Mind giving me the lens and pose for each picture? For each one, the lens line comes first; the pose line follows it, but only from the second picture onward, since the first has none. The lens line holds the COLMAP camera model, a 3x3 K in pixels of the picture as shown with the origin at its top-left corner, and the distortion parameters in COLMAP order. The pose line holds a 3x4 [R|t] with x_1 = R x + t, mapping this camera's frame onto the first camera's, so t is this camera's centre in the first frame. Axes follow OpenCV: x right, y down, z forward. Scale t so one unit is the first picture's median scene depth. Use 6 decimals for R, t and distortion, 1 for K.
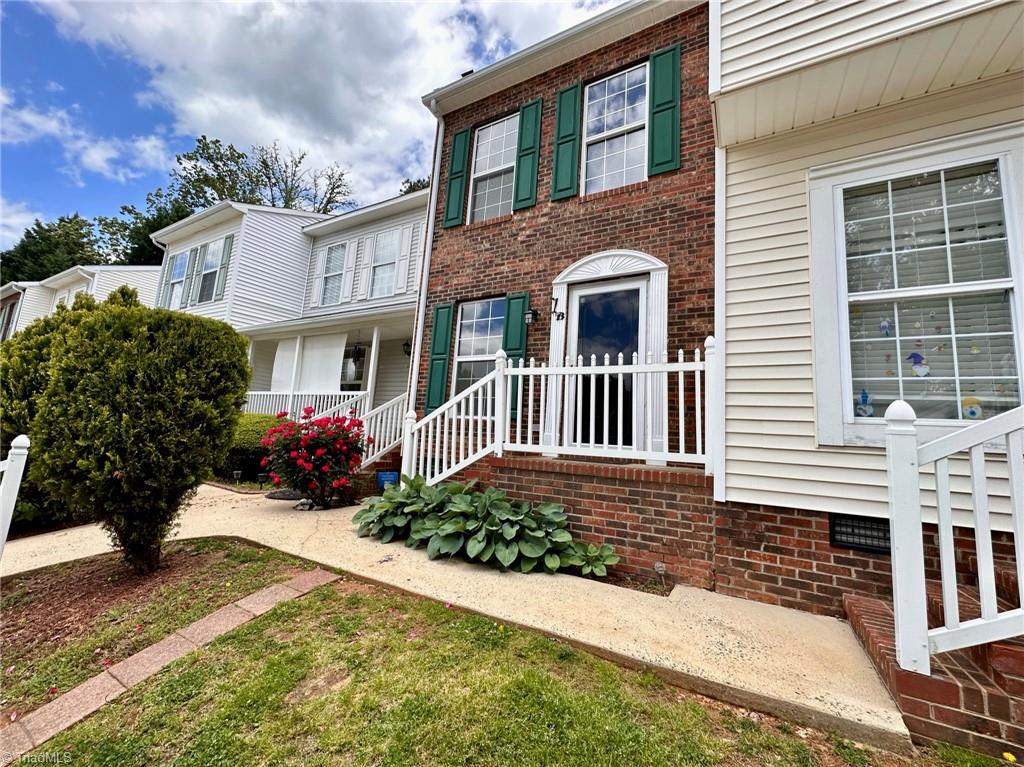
lens RADIAL K [[408.8, 0, 513.3], [0, 408.8, 381.1], [0, 0, 1]] dist [-0.002931, 0.000107]
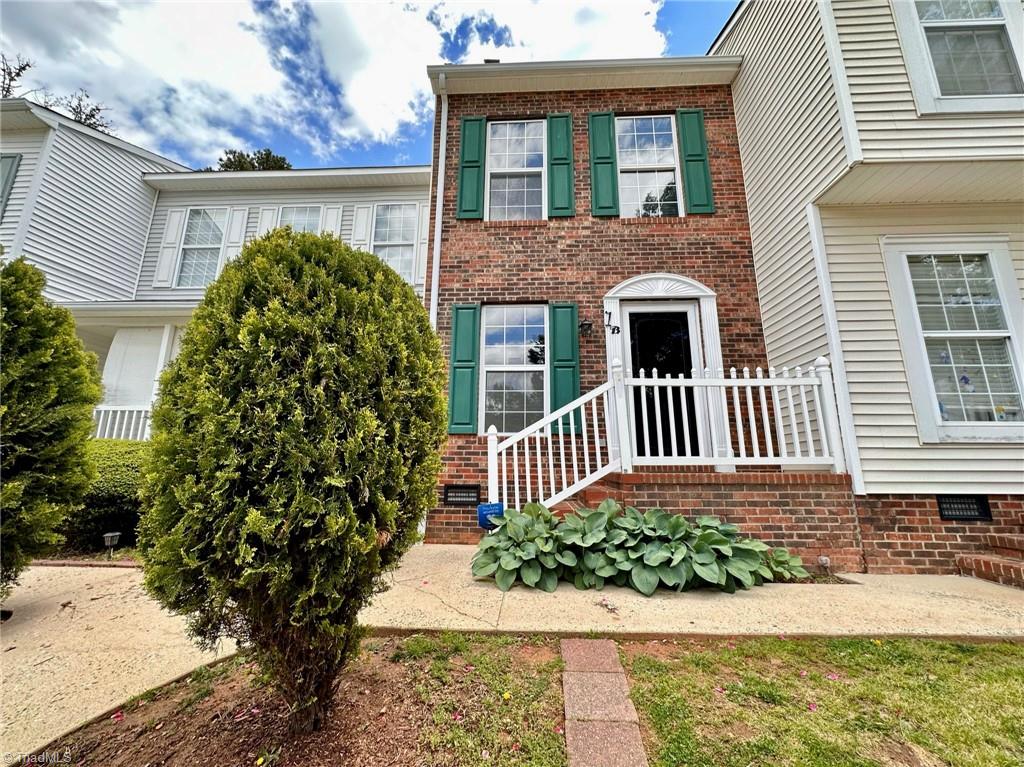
lens RADIAL K [[407.5, 0, 513.0], [0, 407.5, 381.3], [0, 0, 1]] dist [-0.002878, 0.000407]
pose [[0.890755, 0.038564, 0.452846, -0.617634], [-0.013599, 0.998209, -0.058256, 0.031344], [-0.454281, 0.045734, 0.889684, 0.257310]]
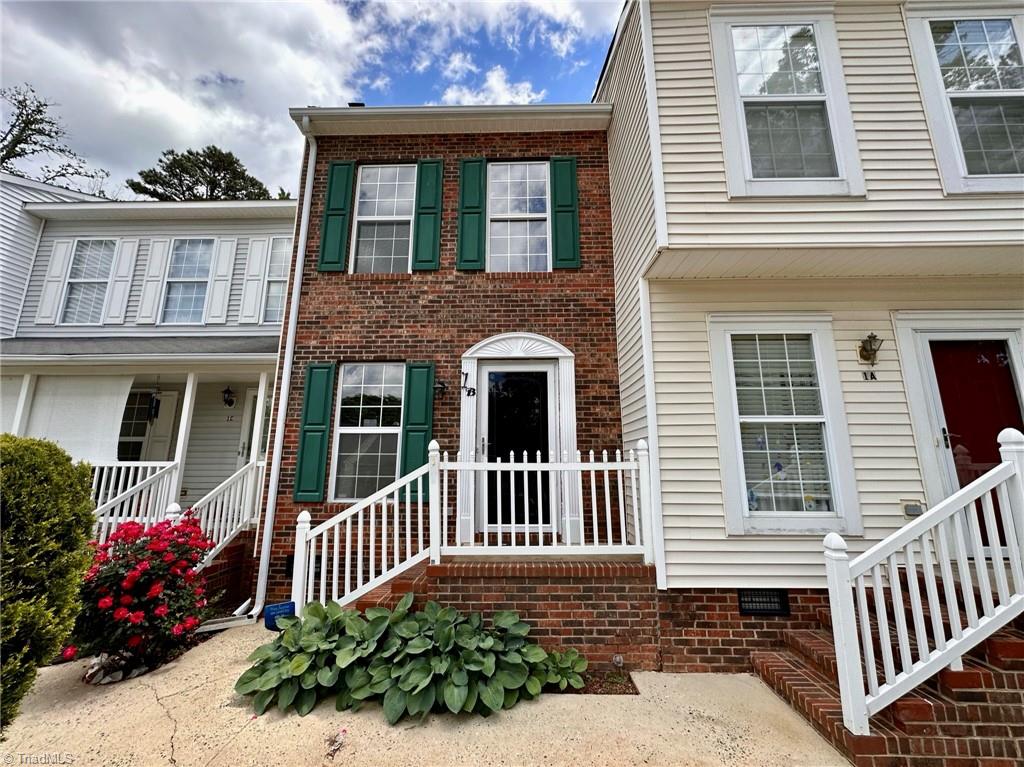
lens RADIAL K [[407.1, 0, 512.7], [0, 407.1, 381.1], [0, 0, 1]] dist [-0.001367, 0.000223]
pose [[0.880915, 0.029420, 0.472359, -0.286756], [-0.011490, 0.999101, -0.040799, -0.162257], [-0.473135, 0.030513, 0.880462, 0.104998]]
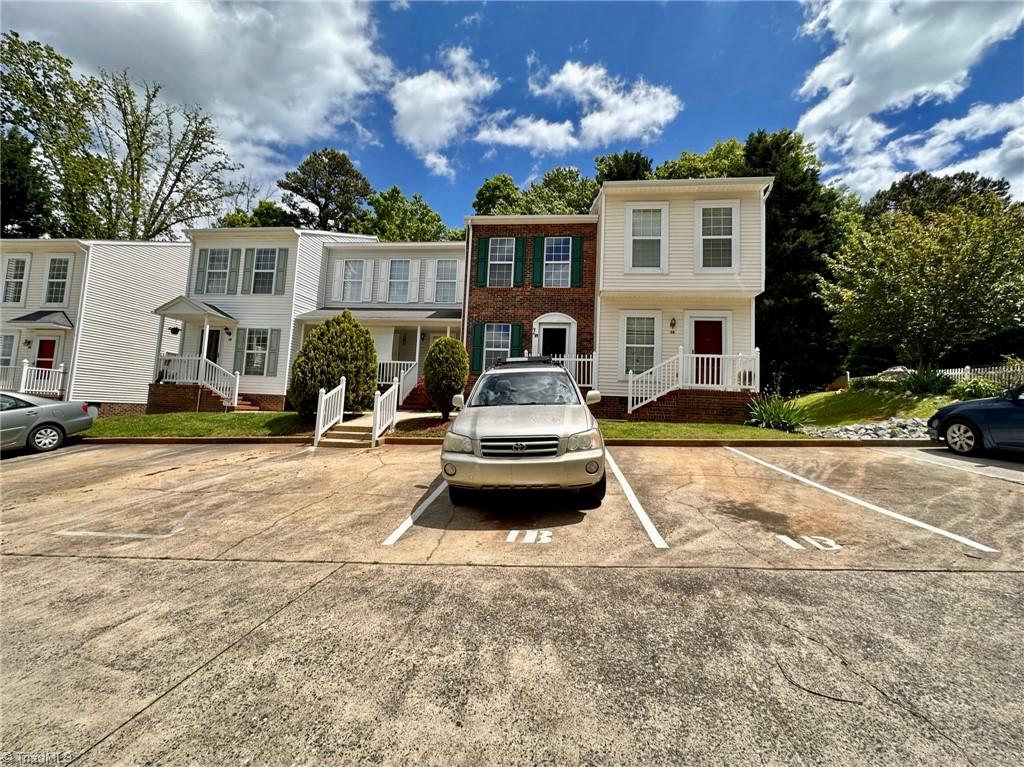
lens RADIAL K [[407.1, 0, 512.7], [0, 407.1, 381.1], [0, 0, 1]] dist [-0.001367, 0.000223]
pose [[0.924082, 0.007516, 0.382121, -1.097597], [-0.037552, 0.996754, 0.071206, -0.057394], [-0.380345, -0.080150, 0.921365, -1.449101]]
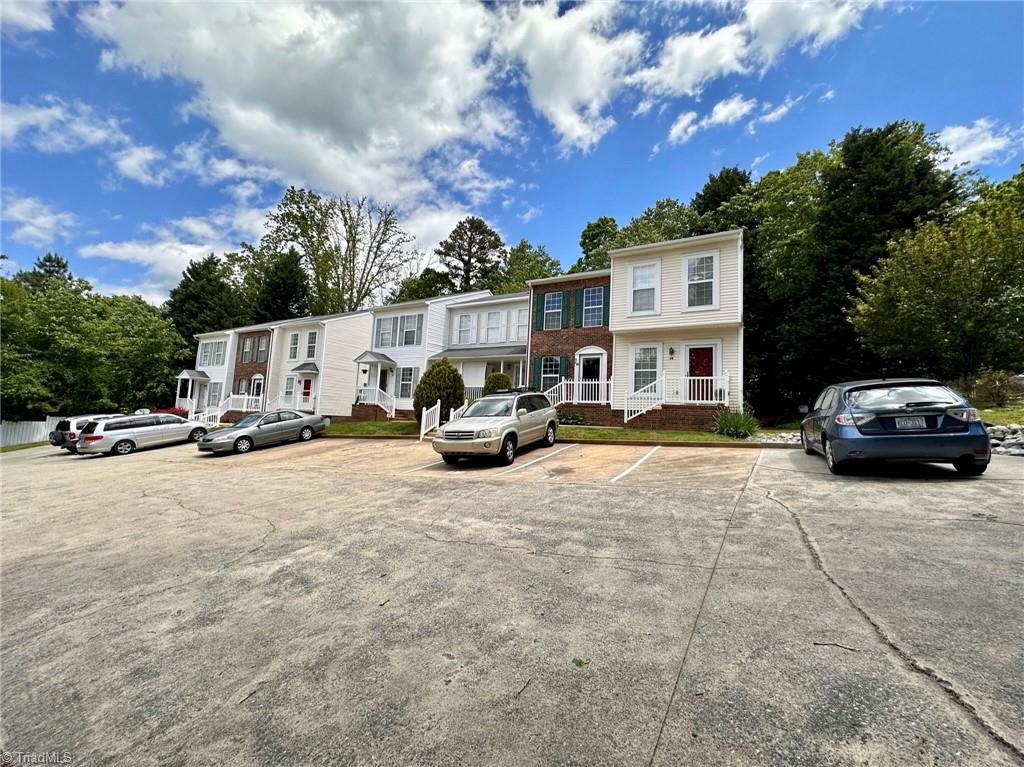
lens RADIAL K [[407.1, 0, 512.7], [0, 407.1, 381.1], [0, 0, 1]] dist [-0.001367, 0.000223]
pose [[0.999863, -0.016398, 0.002293, -0.478339], [0.016270, 0.998738, 0.047519, -0.209748], [-0.003069, -0.047475, 0.998868, -2.635015]]
